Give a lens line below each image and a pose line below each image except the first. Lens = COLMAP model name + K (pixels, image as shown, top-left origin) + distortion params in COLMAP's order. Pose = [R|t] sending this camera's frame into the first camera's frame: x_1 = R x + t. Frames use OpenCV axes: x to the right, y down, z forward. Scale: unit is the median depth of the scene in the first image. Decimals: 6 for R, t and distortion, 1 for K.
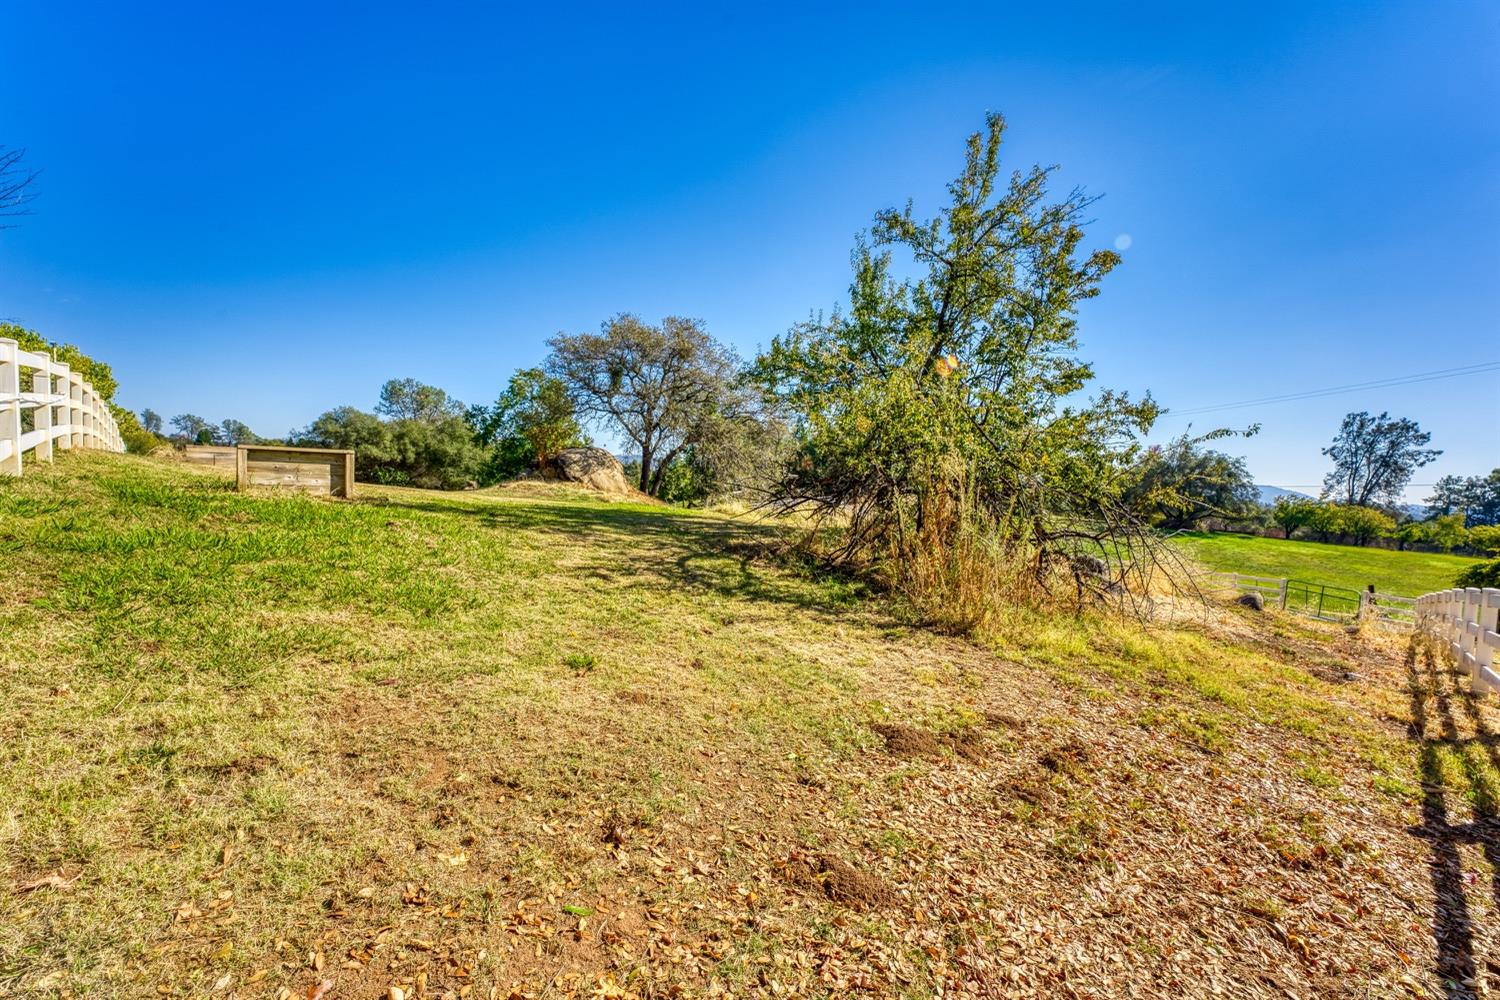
lens RADIAL K [[615.3, 0, 746.1], [0, 615.3, 503.5], [0, 0, 1]] dist [-0.021770, -0.000033]
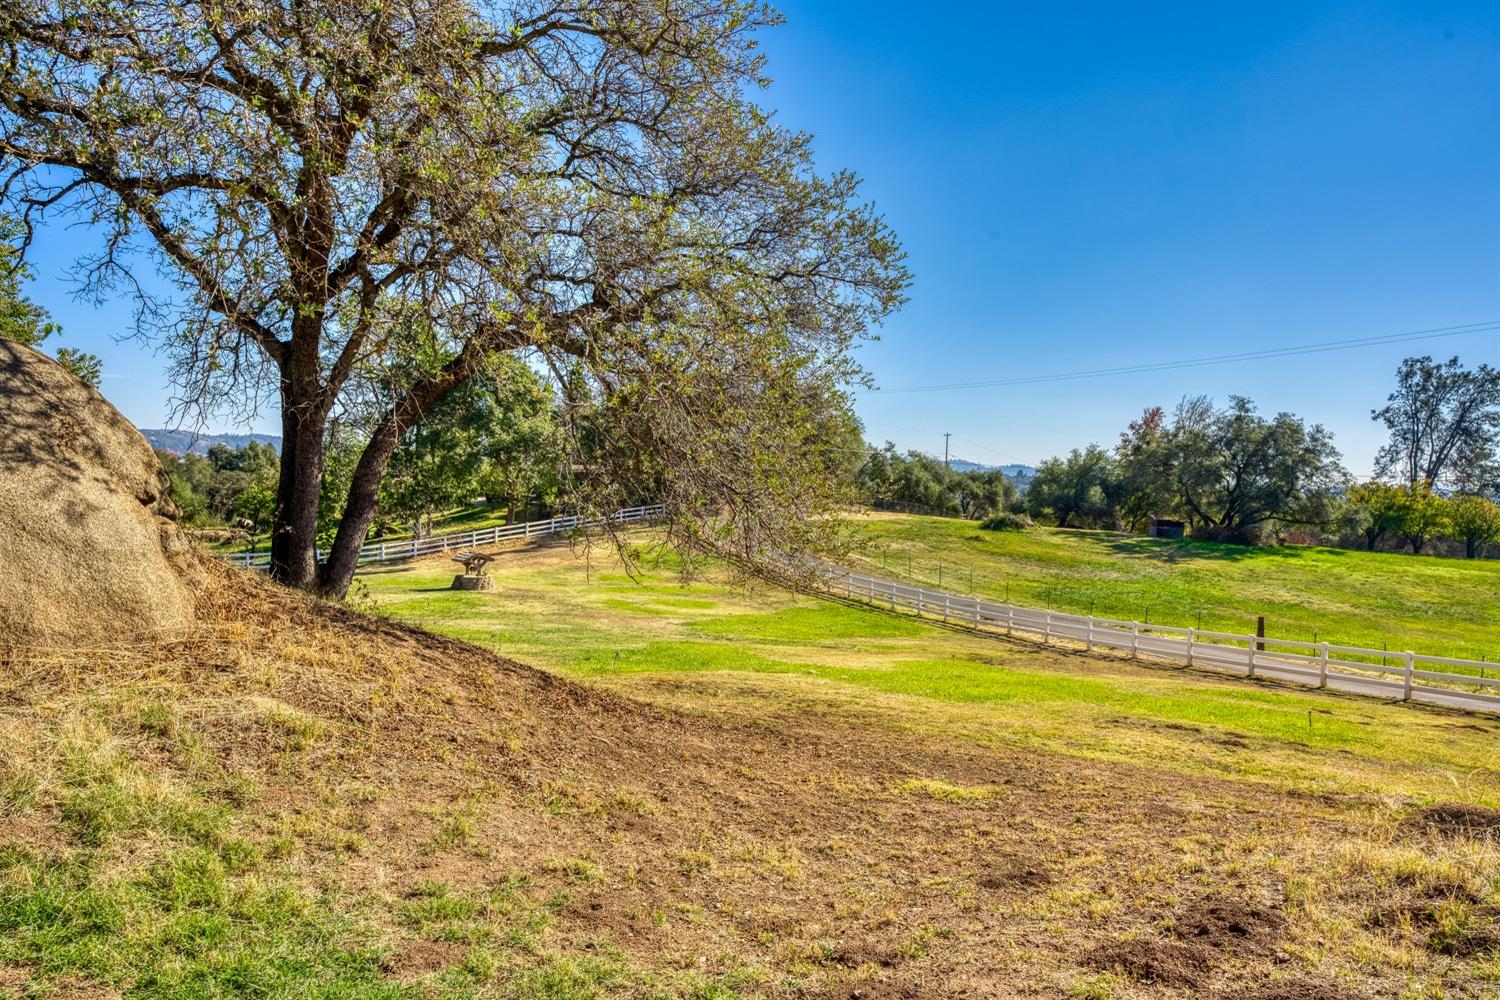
lens RADIAL K [[995.1, 0, 748.2], [0, 995.1, 506.3], [0, 0, 1]] dist [0.026037, 0.000303]
pose [[0.964647, -0.028685, 0.261978, -0.026395], [0.029534, 0.999564, 0.000698, -0.009493], [-0.261884, 0.007064, 0.965074, 0.157347]]
